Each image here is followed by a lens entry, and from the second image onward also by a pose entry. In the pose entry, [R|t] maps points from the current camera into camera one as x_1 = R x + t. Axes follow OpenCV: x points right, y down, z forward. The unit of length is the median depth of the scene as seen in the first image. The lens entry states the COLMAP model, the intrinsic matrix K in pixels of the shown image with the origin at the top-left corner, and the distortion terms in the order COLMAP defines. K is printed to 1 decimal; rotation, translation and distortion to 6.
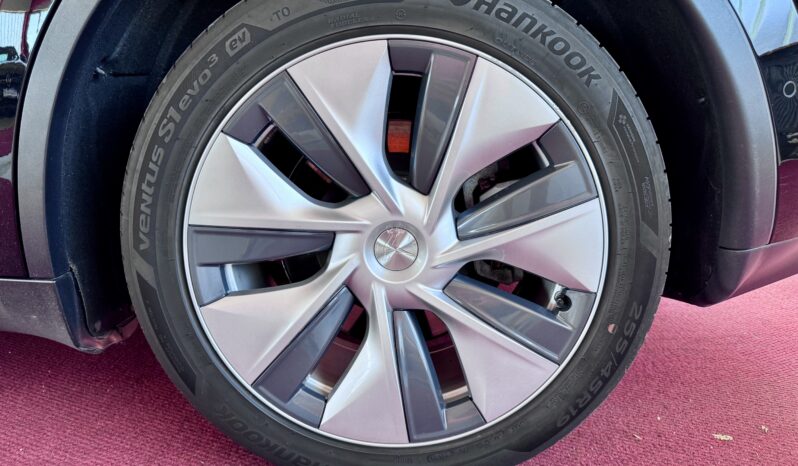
lens RADIAL K [[560.1, 0, 399.8], [0, 560.1, 242.1], [0, 0, 1]] dist [-0.007987, -0.003273]
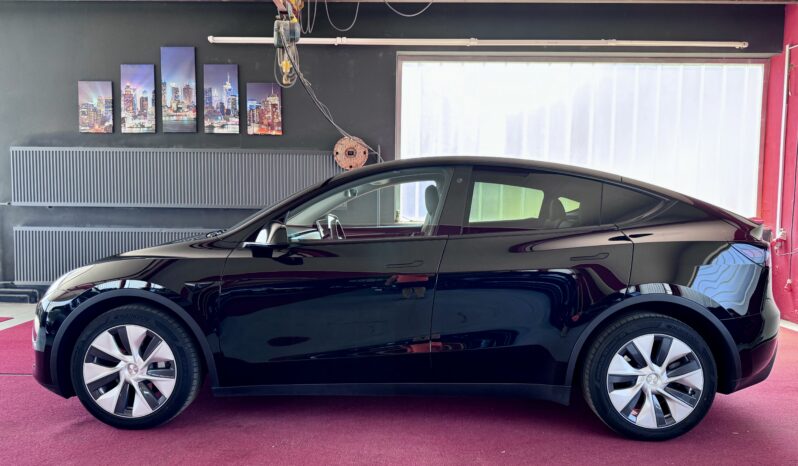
lens RADIAL K [[560.1, 0, 399.8], [0, 560.1, 242.1], [0, 0, 1]] dist [-0.007987, -0.003273]
pose [[0.999739, 0.005531, -0.022183, -1.840320], [-0.009111, 0.986304, -0.164687, -0.300996], [0.020969, 0.164846, 0.986096, -3.399706]]
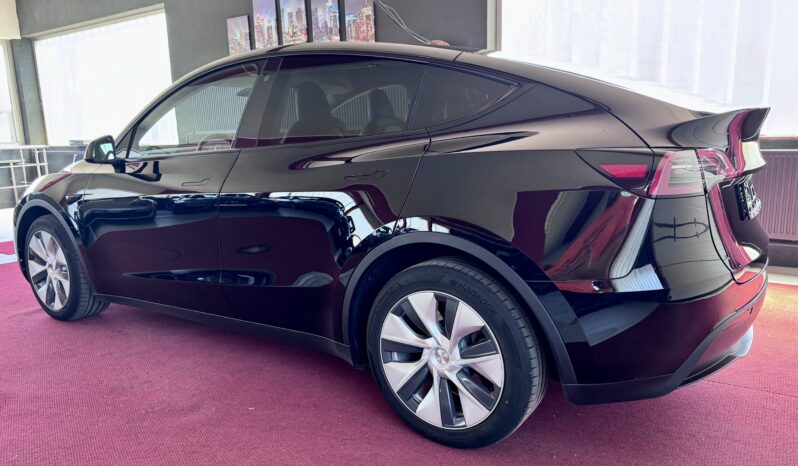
lens RADIAL K [[567.1, 0, 399.0], [0, 567.1, 233.0], [0, 0, 1]] dist [0.039003, -0.000690]
pose [[0.822830, 0.067826, -0.564226, 1.430777], [-0.094088, 0.995409, -0.017553, -0.554340], [0.560445, 0.067530, 0.825434, -1.597319]]
